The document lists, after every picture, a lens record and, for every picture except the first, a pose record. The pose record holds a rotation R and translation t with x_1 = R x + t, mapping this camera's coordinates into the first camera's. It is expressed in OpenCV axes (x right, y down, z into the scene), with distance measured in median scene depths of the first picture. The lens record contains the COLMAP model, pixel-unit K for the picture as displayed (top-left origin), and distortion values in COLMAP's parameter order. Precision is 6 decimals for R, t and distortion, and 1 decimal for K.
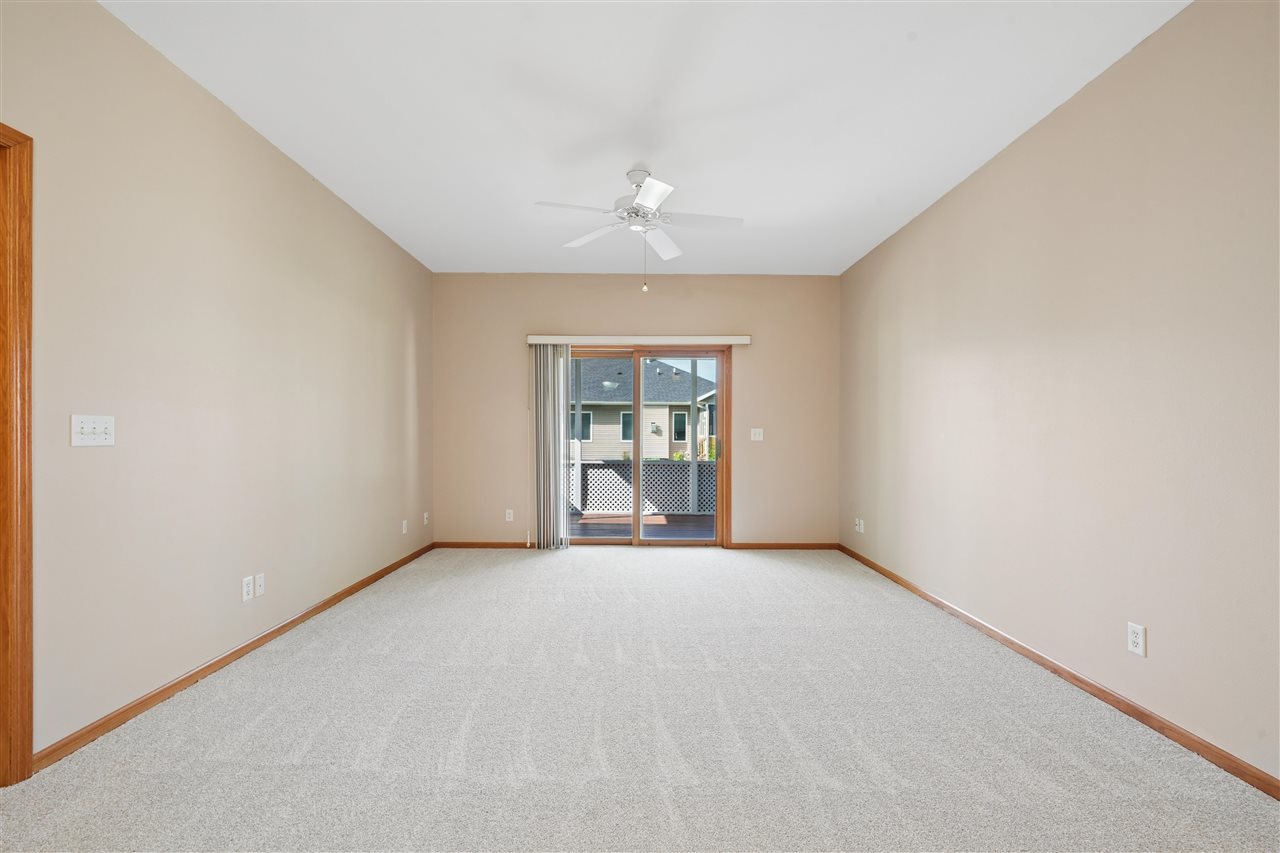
lens RADIAL K [[580.7, 0, 641.2], [0, 580.7, 433.4], [0, 0, 1]] dist [-0.003581, 0.001262]
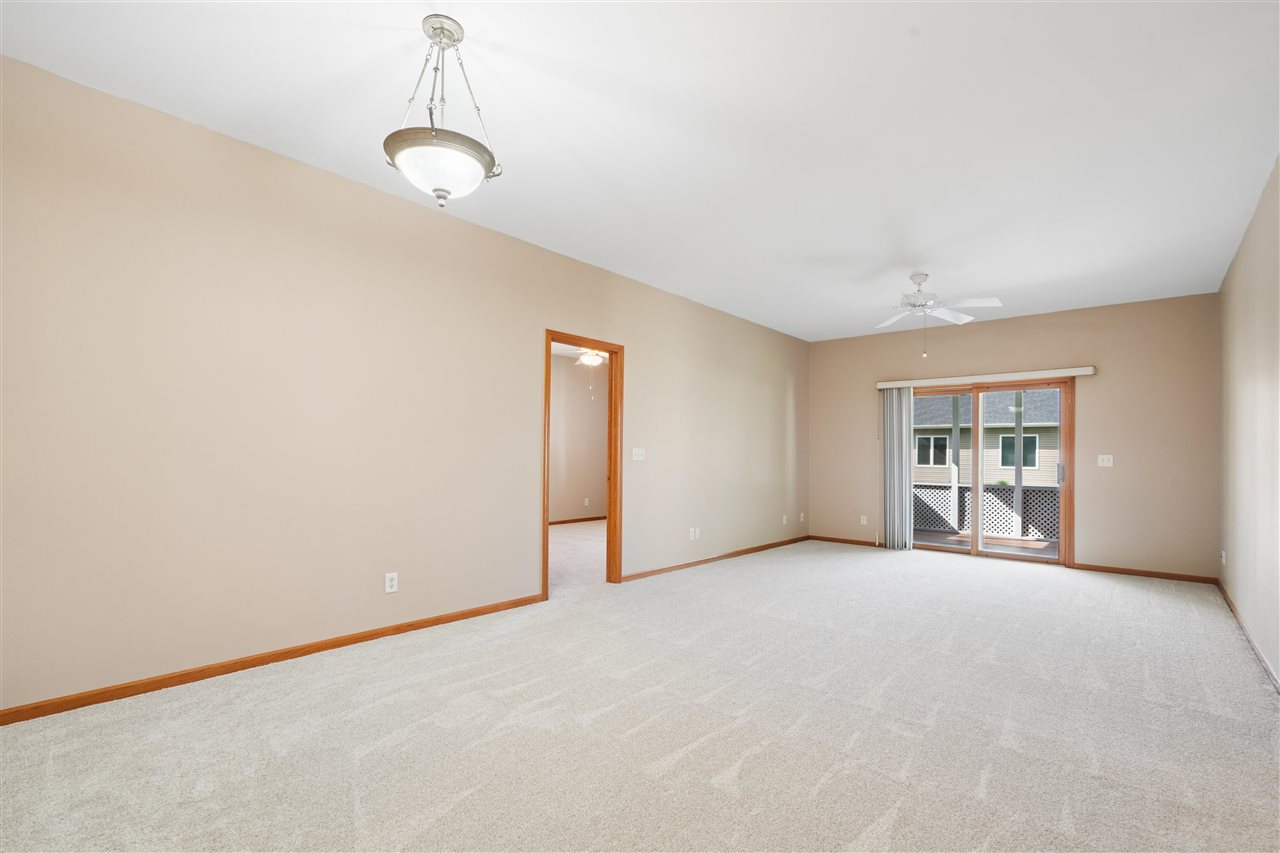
lens RADIAL K [[580.7, 0, 631.2], [0, 580.7, 463.6], [0, 0, 1]] dist [-0.003581, 0.001262]
pose [[0.741470, 0.014919, -0.670820, 0.262340], [-0.008490, 0.999881, 0.012854, 0.000958], [0.670932, -0.003835, 0.741509, -0.323798]]
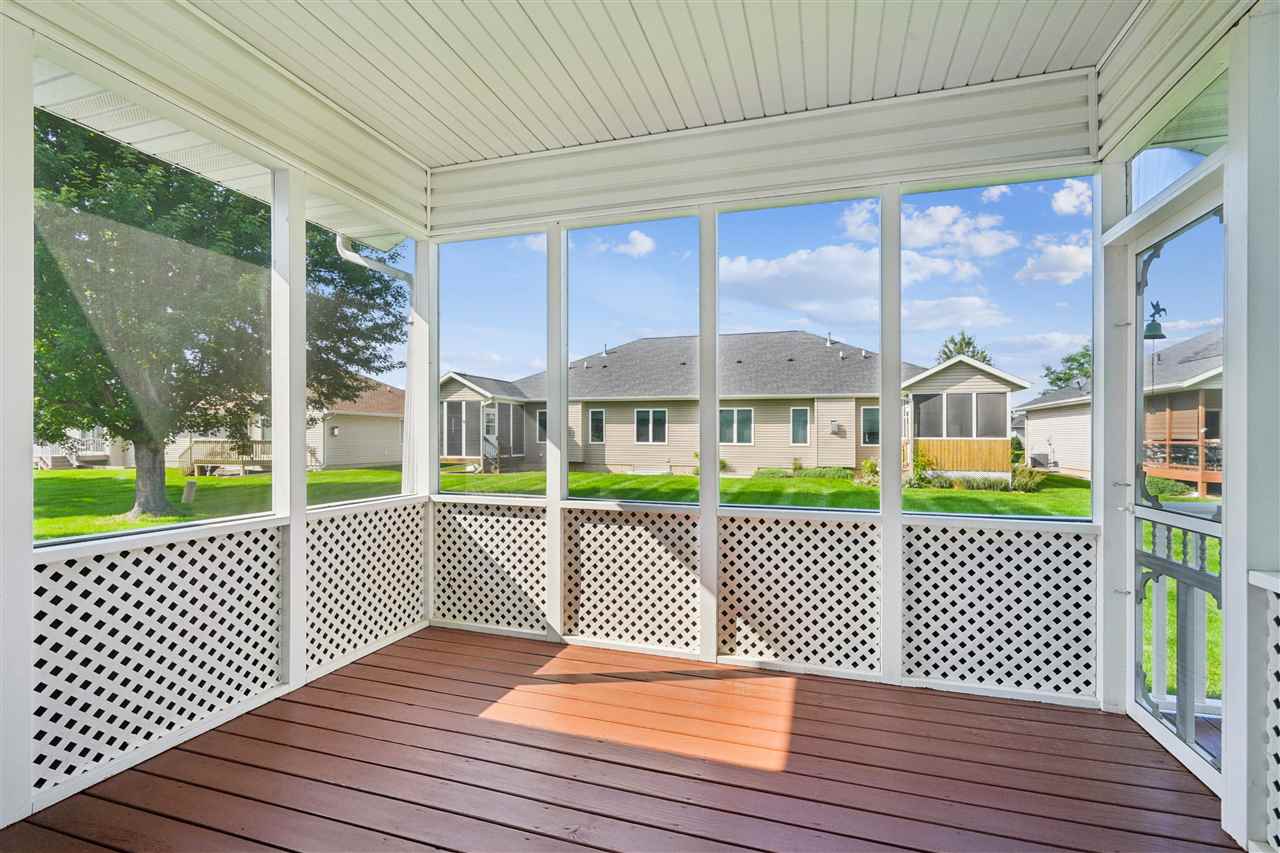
lens RADIAL K [[580.7, 0, 635.1], [0, 580.7, 438.5], [0, 0, 1]] dist [-0.003581, 0.001262]
pose [[0.947830, 0.002506, -0.318767, 0.092066], [-0.000964, 0.999987, 0.004997, 0.008106], [0.318775, -0.004429, 0.947820, 1.027677]]
